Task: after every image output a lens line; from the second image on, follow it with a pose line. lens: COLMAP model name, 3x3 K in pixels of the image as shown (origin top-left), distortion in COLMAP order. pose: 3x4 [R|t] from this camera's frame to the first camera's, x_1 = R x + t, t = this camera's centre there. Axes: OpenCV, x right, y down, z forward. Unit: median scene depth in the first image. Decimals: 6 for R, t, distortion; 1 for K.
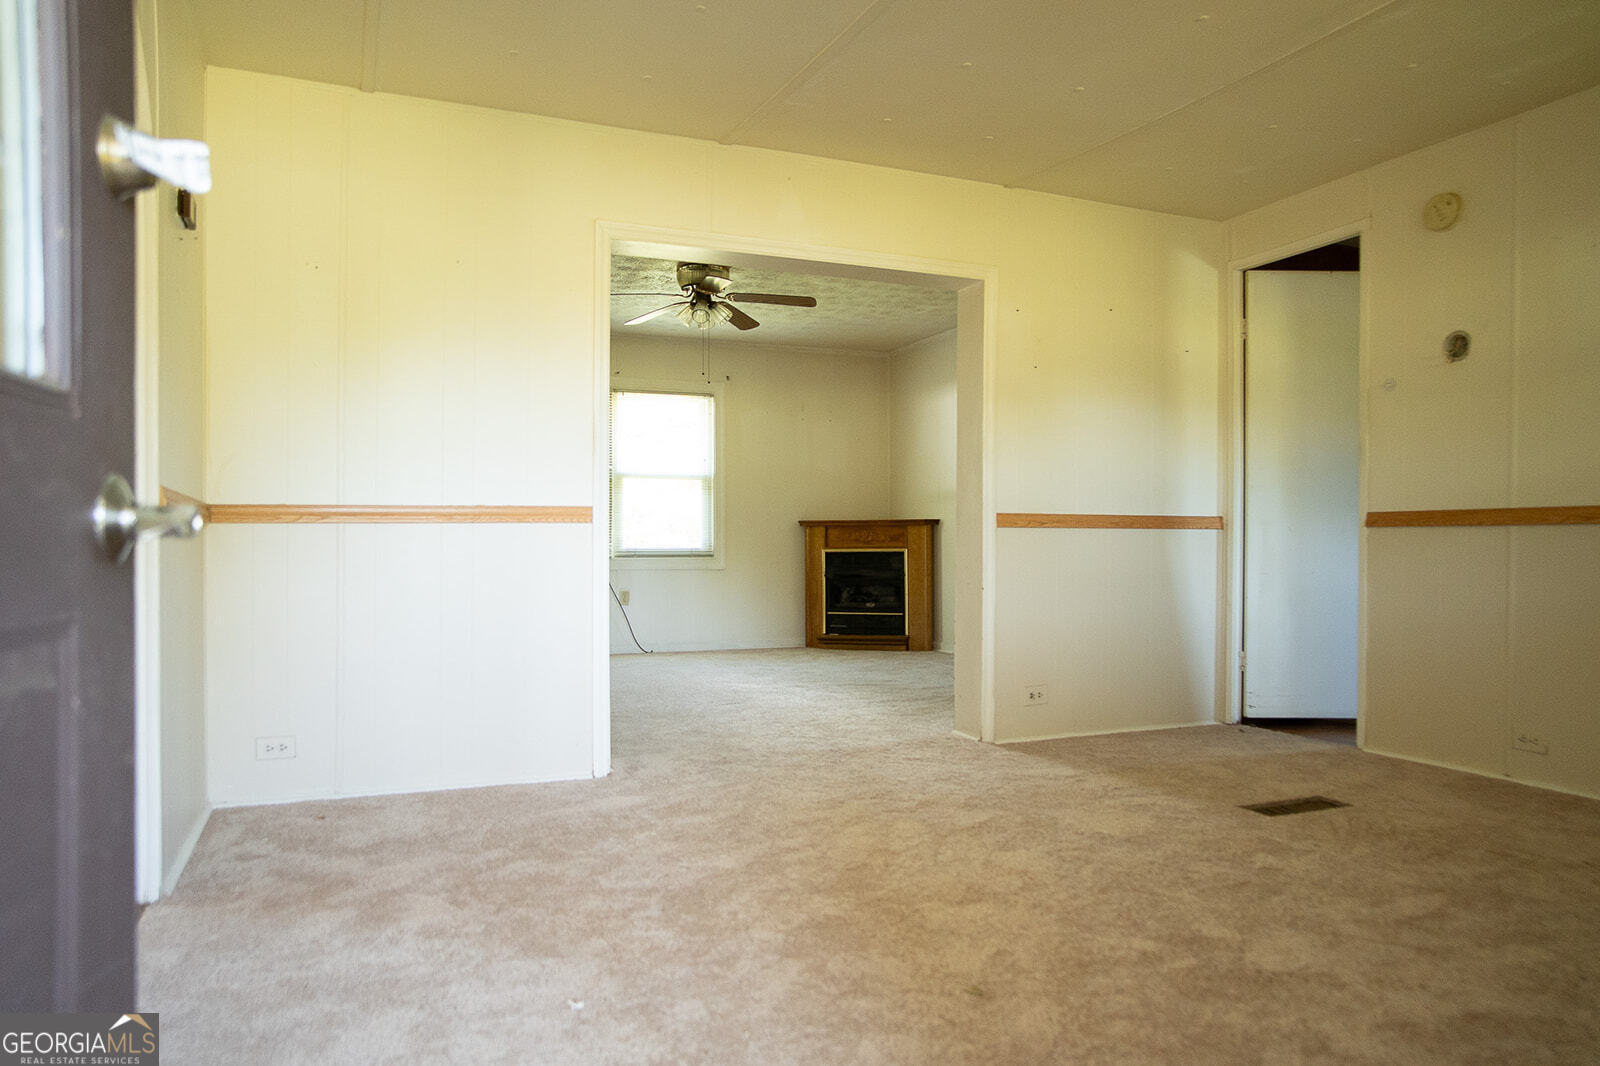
lens RADIAL K [[1079.8, 0, 793.8], [0, 1079.8, 535.1], [0, 0, 1]] dist [-0.092605, 0.097216]
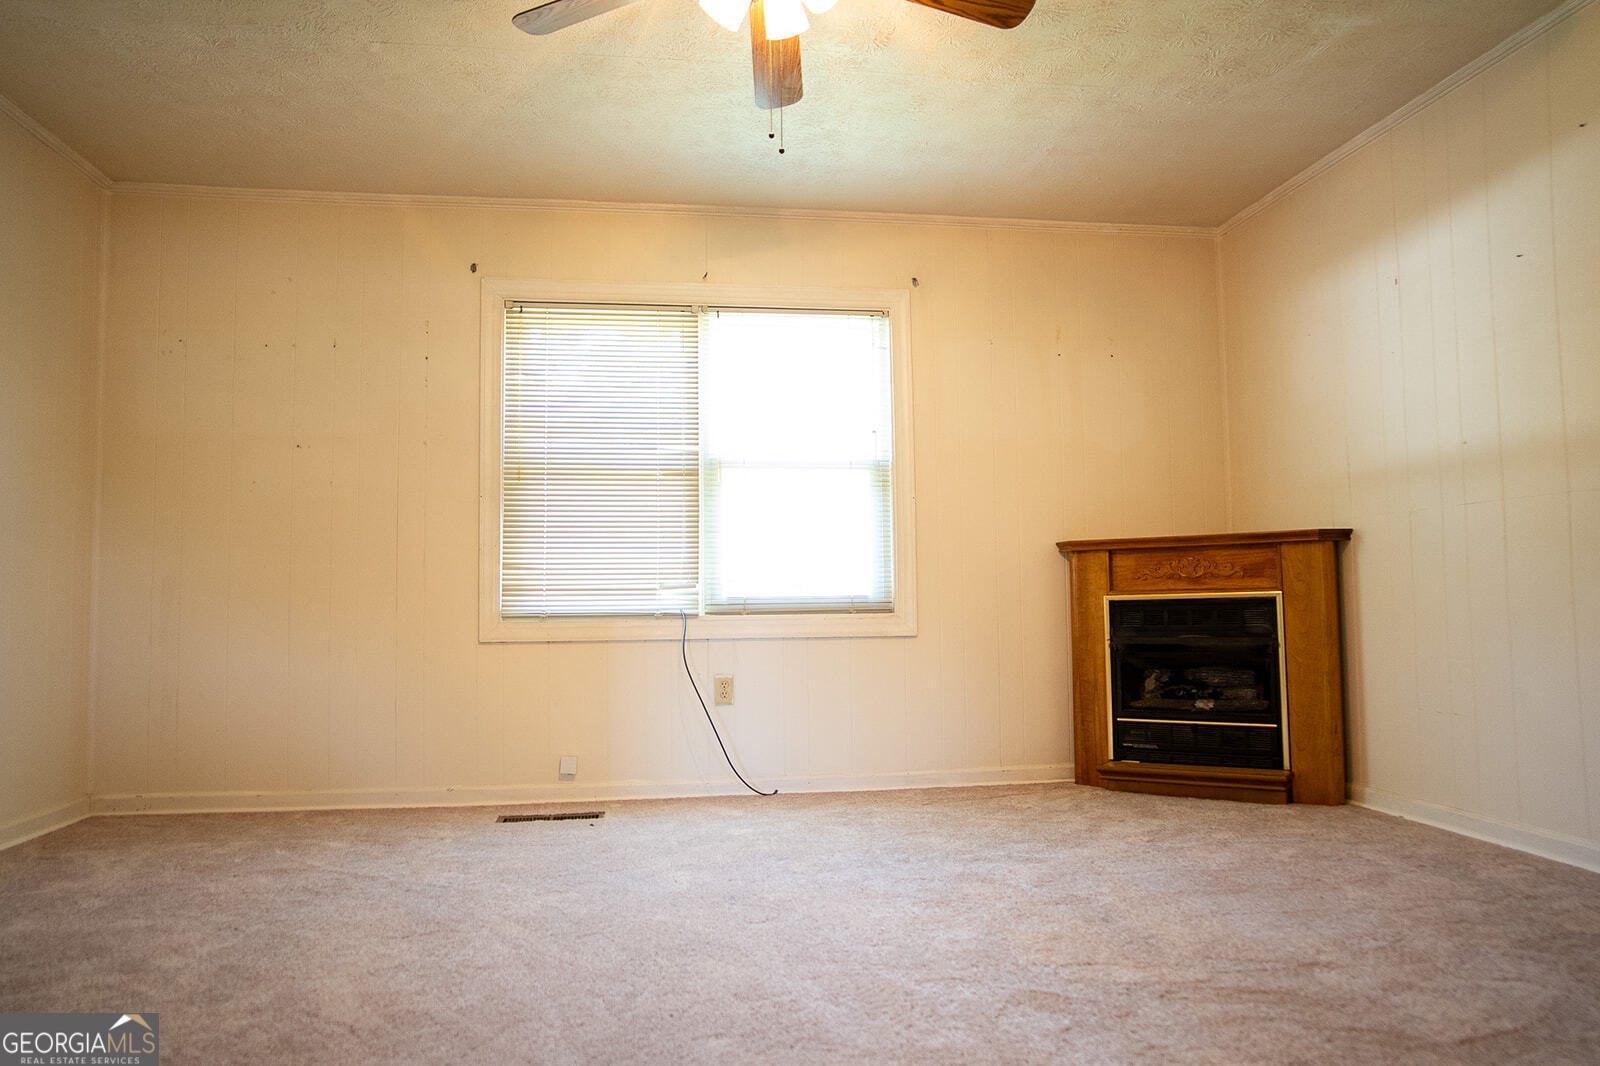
lens RADIAL K [[1079.8, 0, 793.8], [0, 1079.8, 535.1], [0, 0, 1]] dist [-0.092605, 0.097216]
pose [[0.969728, -0.025554, -0.242848, 0.008161], [0.013884, 0.998671, -0.049643, 0.007987], [0.243794, 0.044768, 0.968793, 0.472820]]
